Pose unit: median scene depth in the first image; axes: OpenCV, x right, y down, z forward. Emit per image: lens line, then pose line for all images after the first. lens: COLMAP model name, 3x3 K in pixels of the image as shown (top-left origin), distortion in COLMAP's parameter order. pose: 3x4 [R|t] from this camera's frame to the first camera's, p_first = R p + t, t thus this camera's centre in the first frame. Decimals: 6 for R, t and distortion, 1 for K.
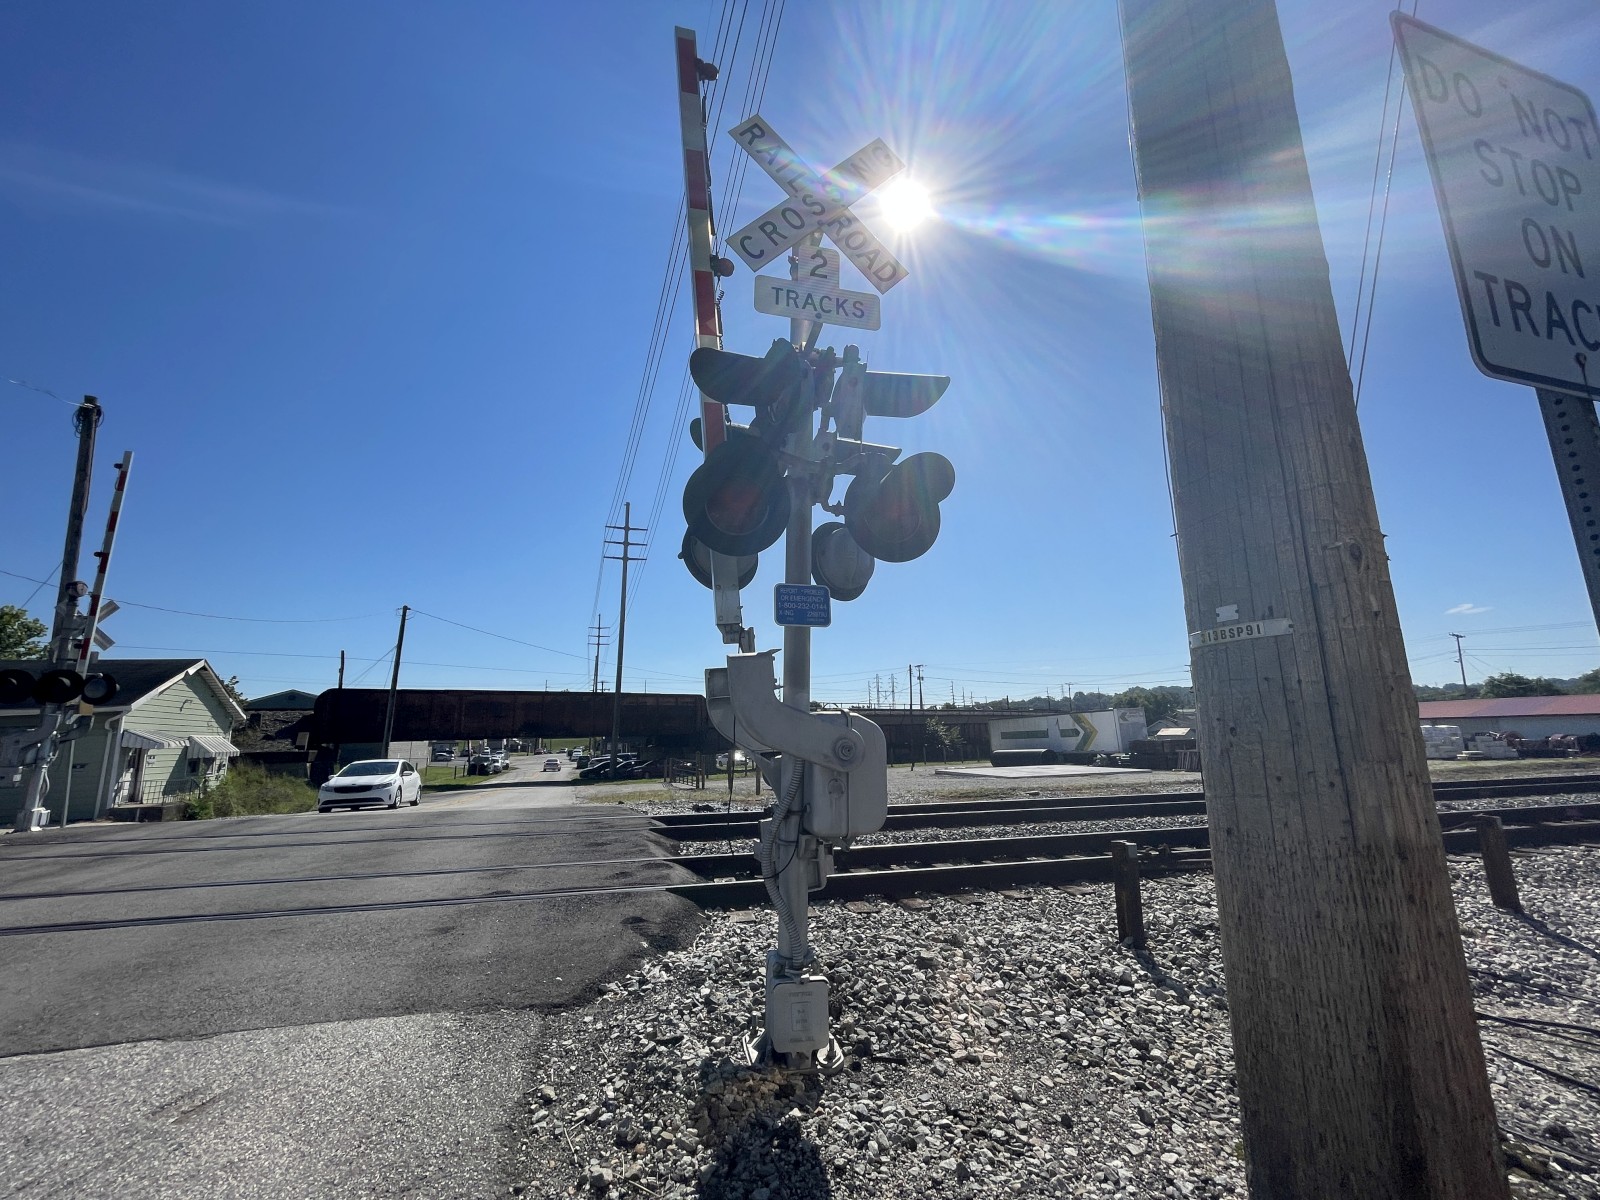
lens RADIAL K [[643.3, 0, 805.0], [0, 643.3, 599.8], [0, 0, 1]] dist [-0.003385, -0.000069]
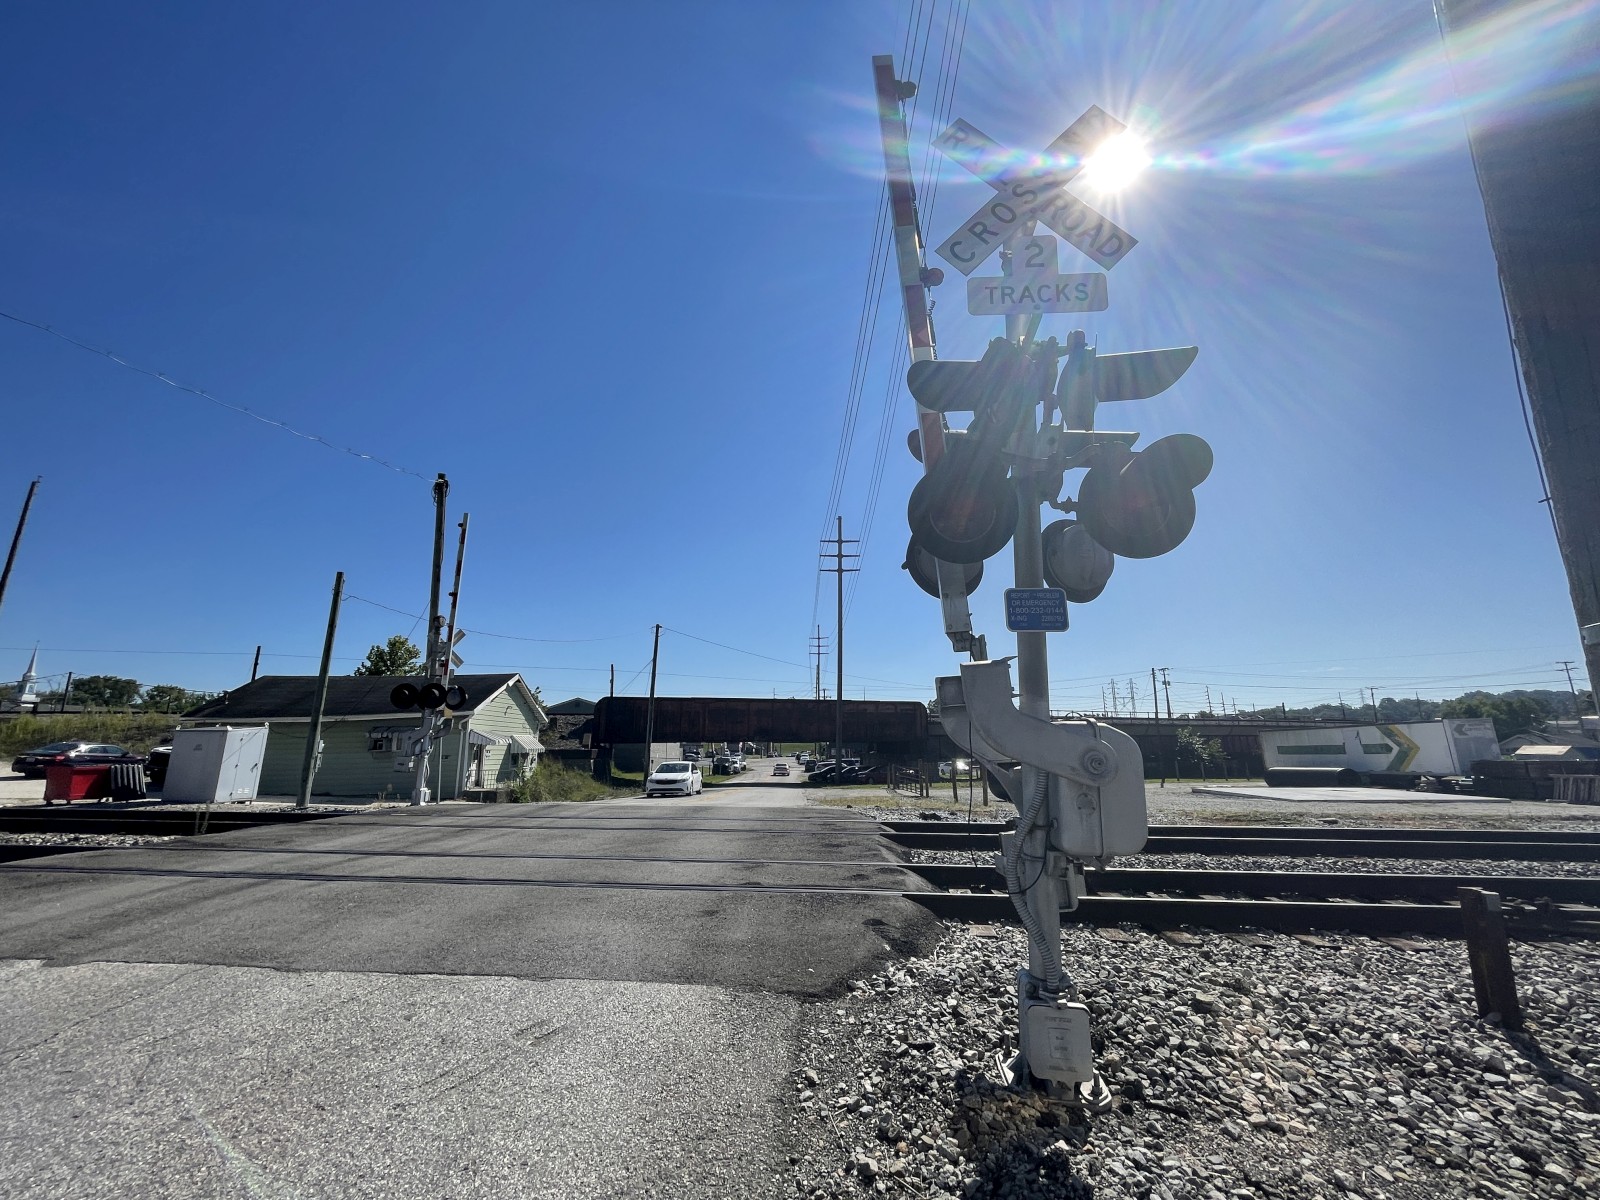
lens RADIAL K [[643.3, 0, 805.0], [0, 643.3, 599.8], [0, 0, 1]] dist [-0.003385, -0.000069]
pose [[0.945332, -0.051093, -0.322081, -0.017974], [0.047622, 0.998691, -0.018654, -0.004307], [0.322613, 0.002296, 0.946528, -0.014854]]
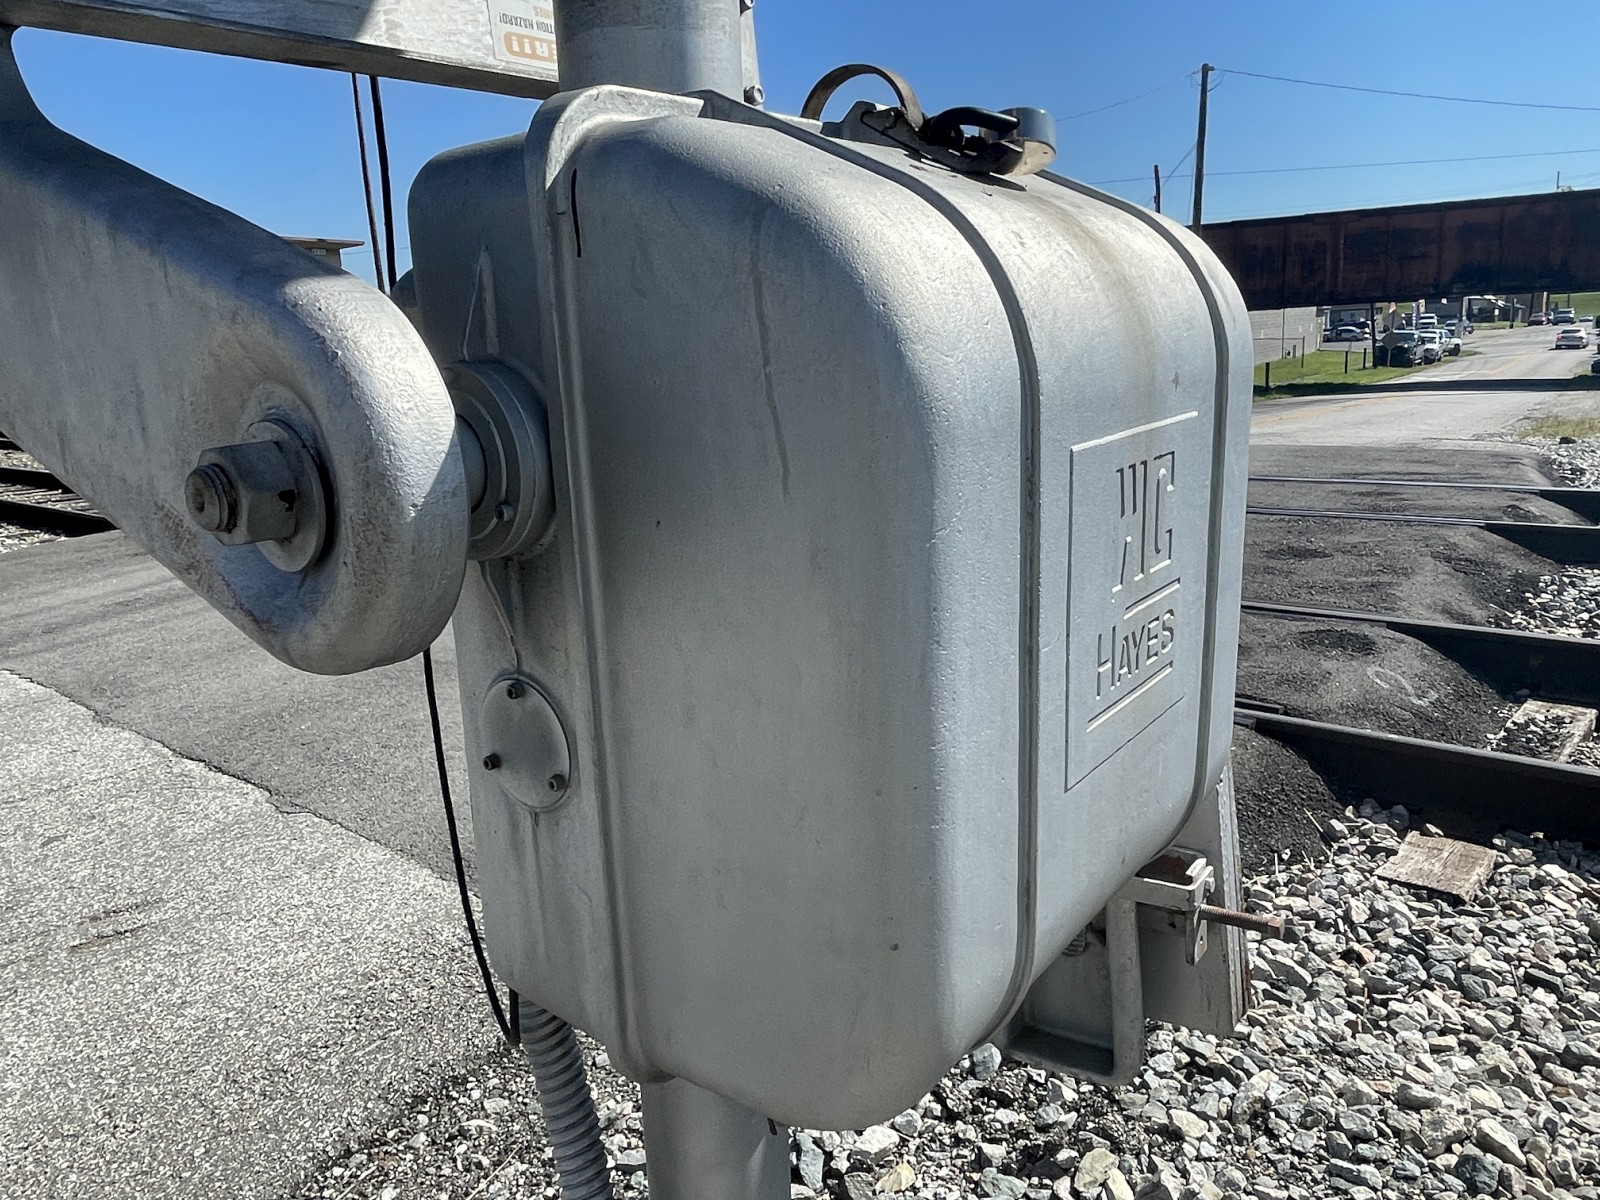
lens RADIAL K [[1133.9, 0, 800.0], [0, 1133.9, 600.0], [0, 0, 1]] dist [-0.000044, -0.000440]
pose [[0.583086, 0.170282, -0.794364, 0.212187], [0.209308, 0.913291, 0.349413, 0.160120], [0.784985, -0.370005, 0.496886, 0.765738]]
